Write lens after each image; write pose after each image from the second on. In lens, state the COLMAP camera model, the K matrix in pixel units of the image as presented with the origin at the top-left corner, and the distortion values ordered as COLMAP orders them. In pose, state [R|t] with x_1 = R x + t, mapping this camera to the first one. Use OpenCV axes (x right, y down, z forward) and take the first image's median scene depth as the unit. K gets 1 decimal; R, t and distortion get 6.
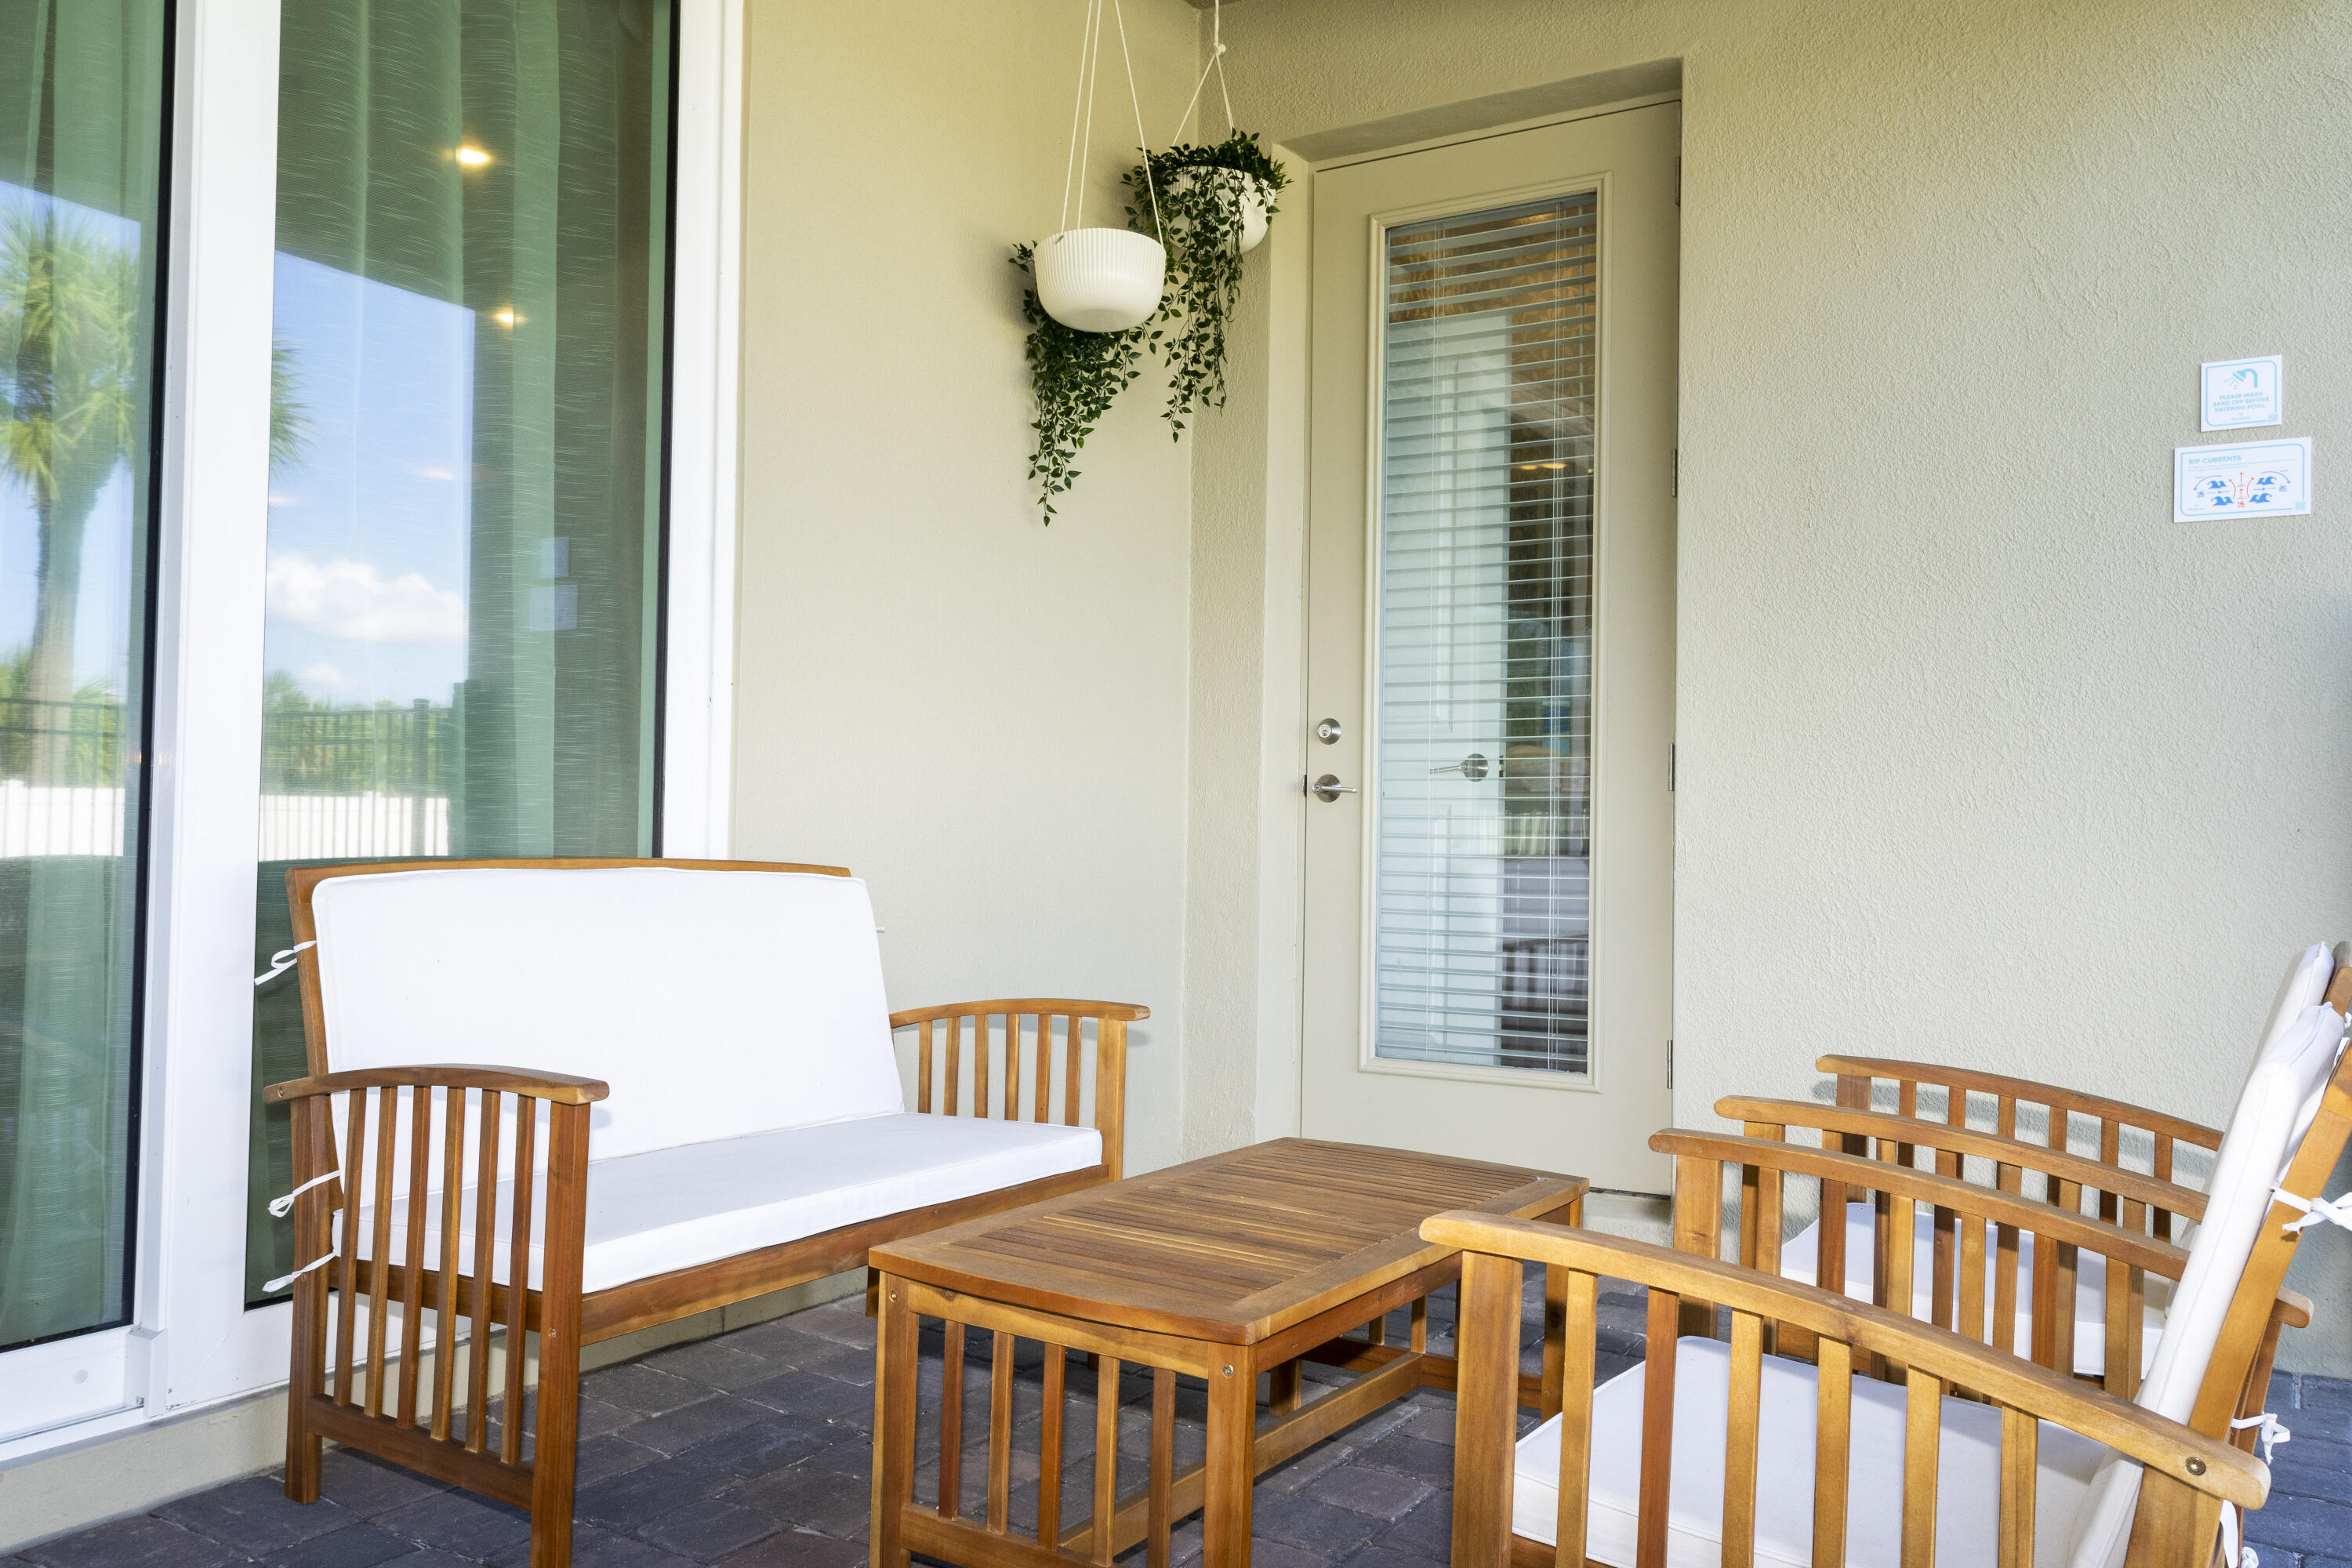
lens RADIAL K [[1900.3, 0, 1194.2], [0, 1900.3, 711.7], [0, 0, 1]] dist [0.027296, 0.005452]
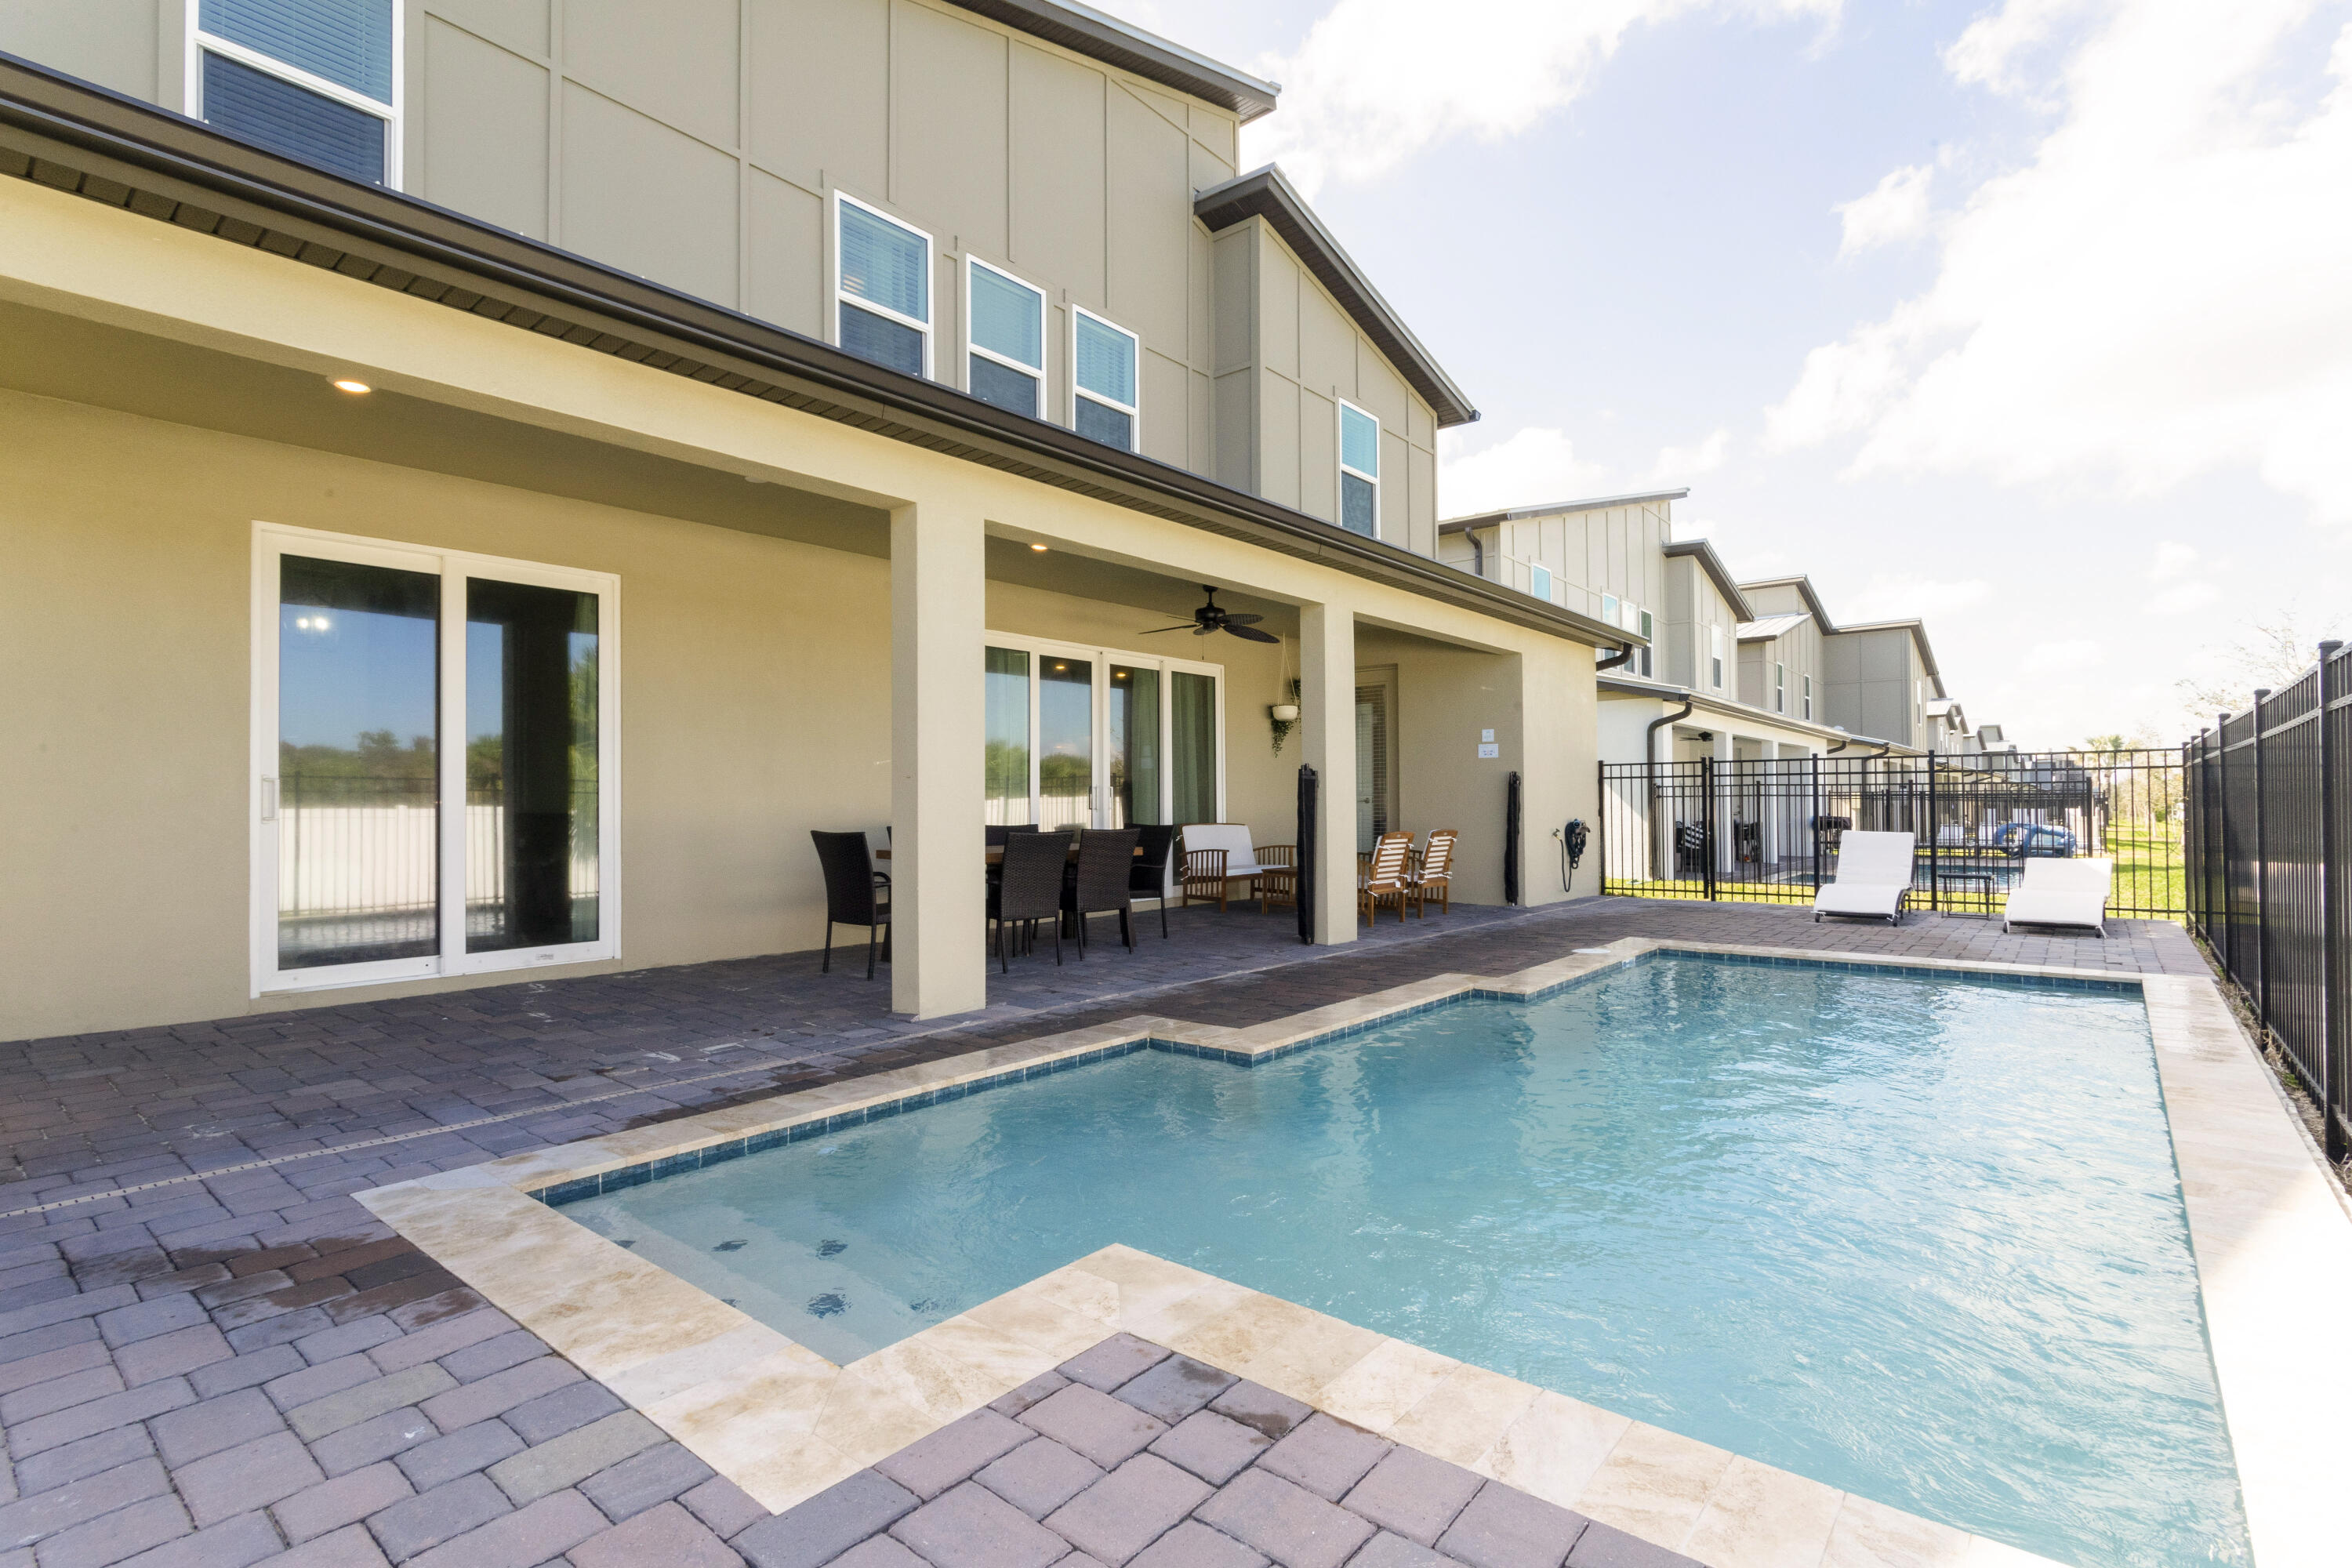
lens RADIAL K [[1133.2, 0, 1191.8], [0, 1133.2, 790.7], [0, 0, 1]] dist [0.011816, 0.003424]
pose [[0.990180, -0.024002, -0.137724, 0.137101], [0.031329, 0.998193, 0.051284, -0.200500], [0.136245, -0.055095, 0.989142, -2.420041]]
